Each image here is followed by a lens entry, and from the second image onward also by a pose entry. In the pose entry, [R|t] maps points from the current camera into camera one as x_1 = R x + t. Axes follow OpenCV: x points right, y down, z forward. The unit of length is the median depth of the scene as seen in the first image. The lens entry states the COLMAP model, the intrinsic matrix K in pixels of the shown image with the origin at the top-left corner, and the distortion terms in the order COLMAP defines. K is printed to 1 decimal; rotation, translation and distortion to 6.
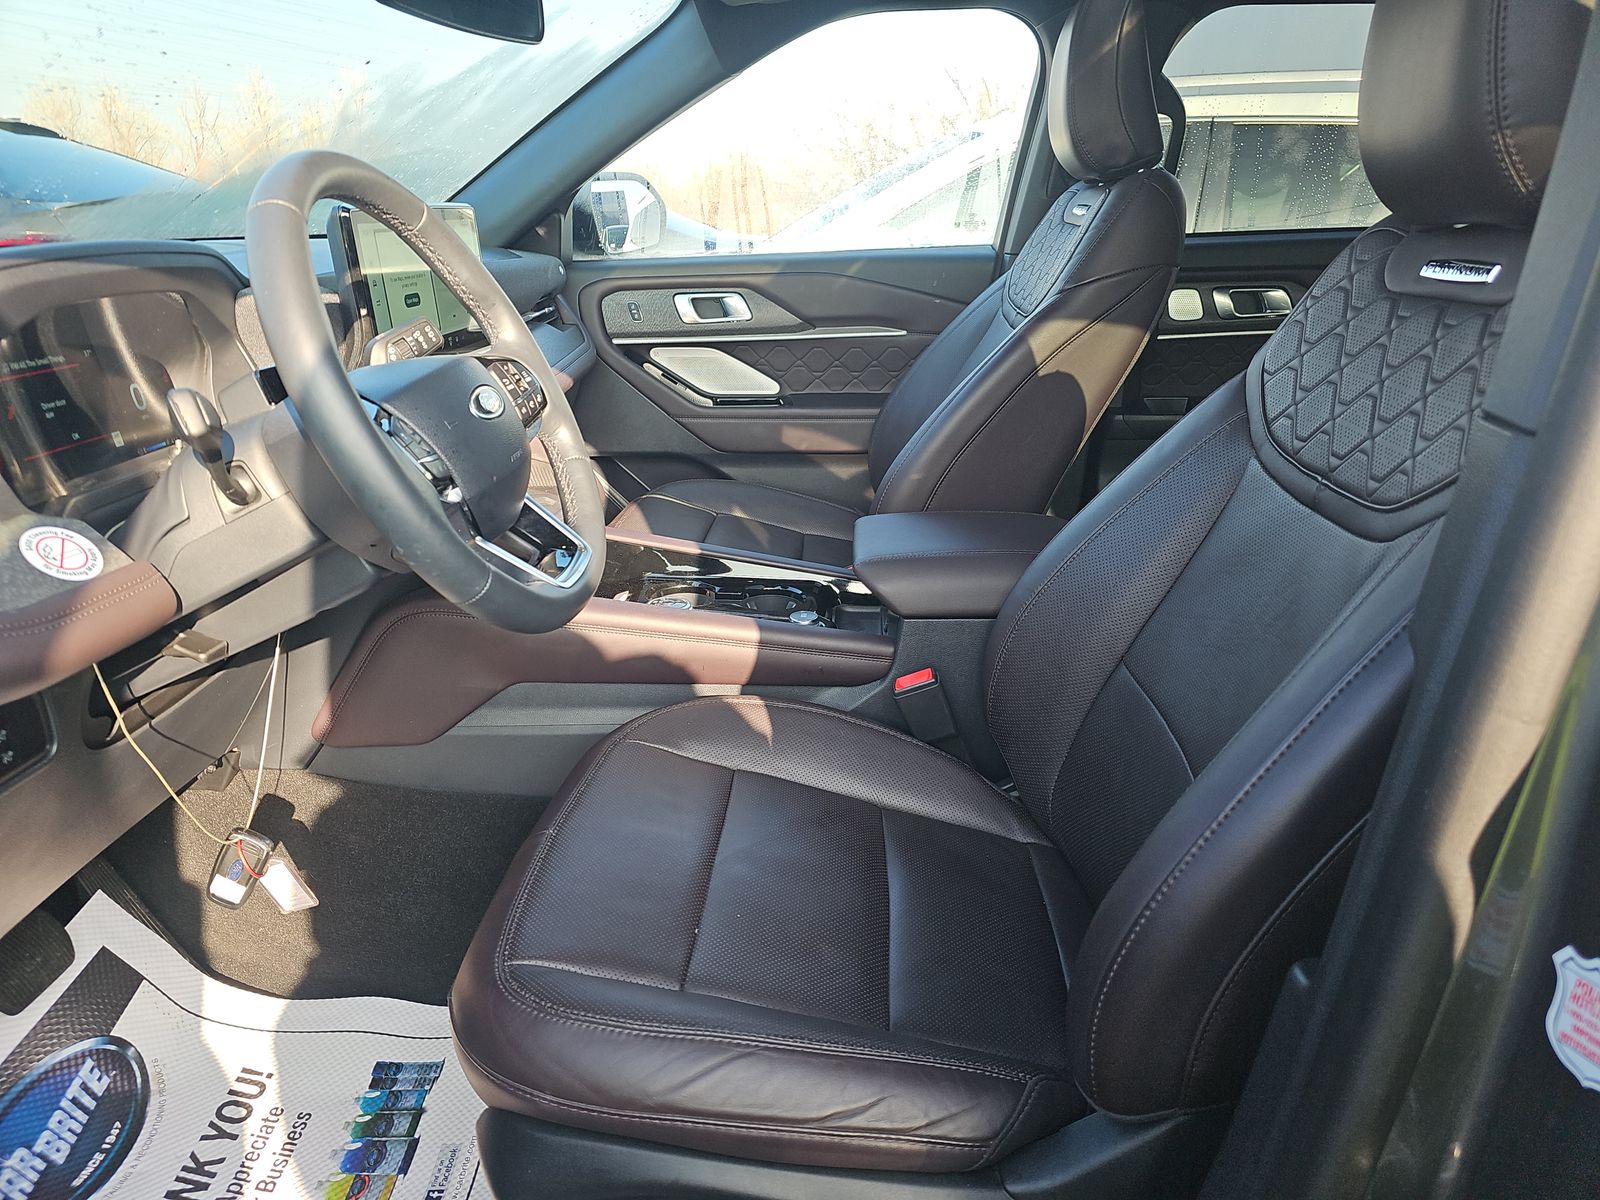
lens RADIAL K [[1039.5, 0, 797.8], [0, 1039.5, 594.7], [0, 0, 1]] dist [0.042544, -0.038076]
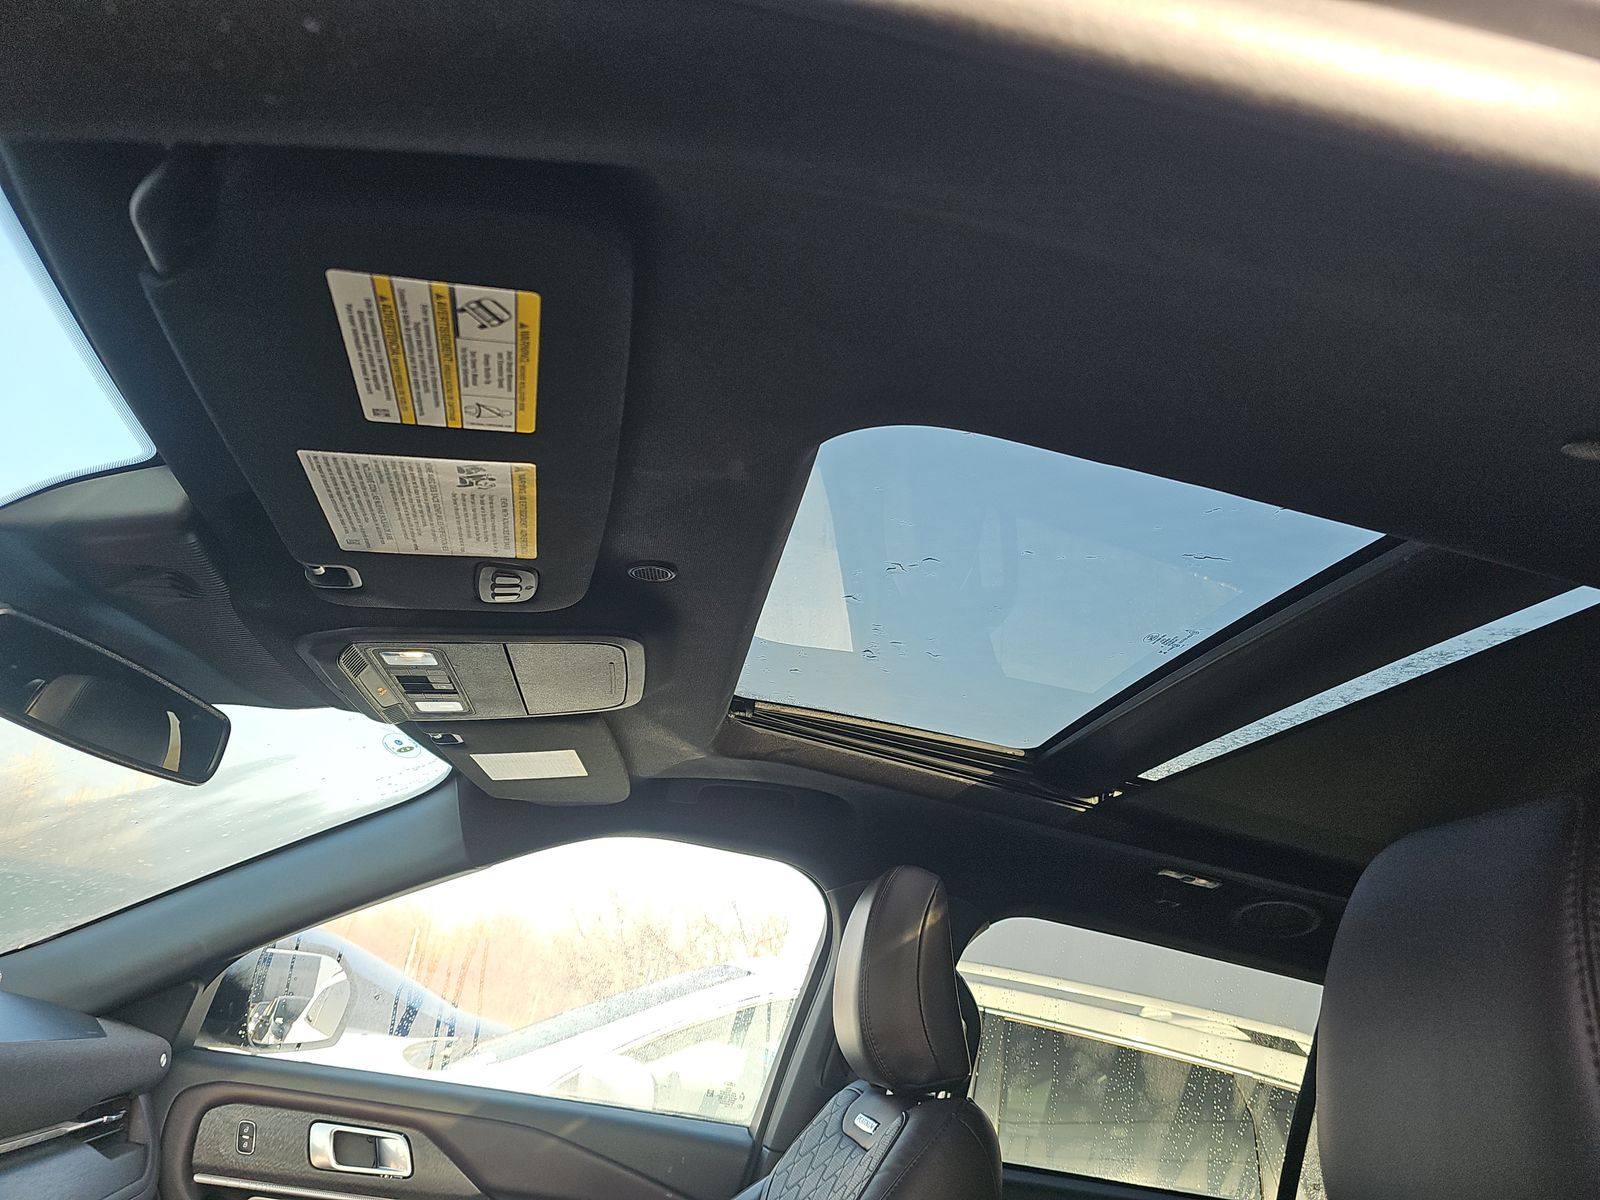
lens RADIAL K [[1039.5, 0, 797.8], [0, 1039.5, 594.7], [0, 0, 1]] dist [0.042544, -0.038076]
pose [[0.960831, 0.246963, 0.125753, 0.022710], [-0.099526, 0.730976, -0.675106, -0.101669], [-0.258649, 0.636147, 0.726924, 0.162779]]
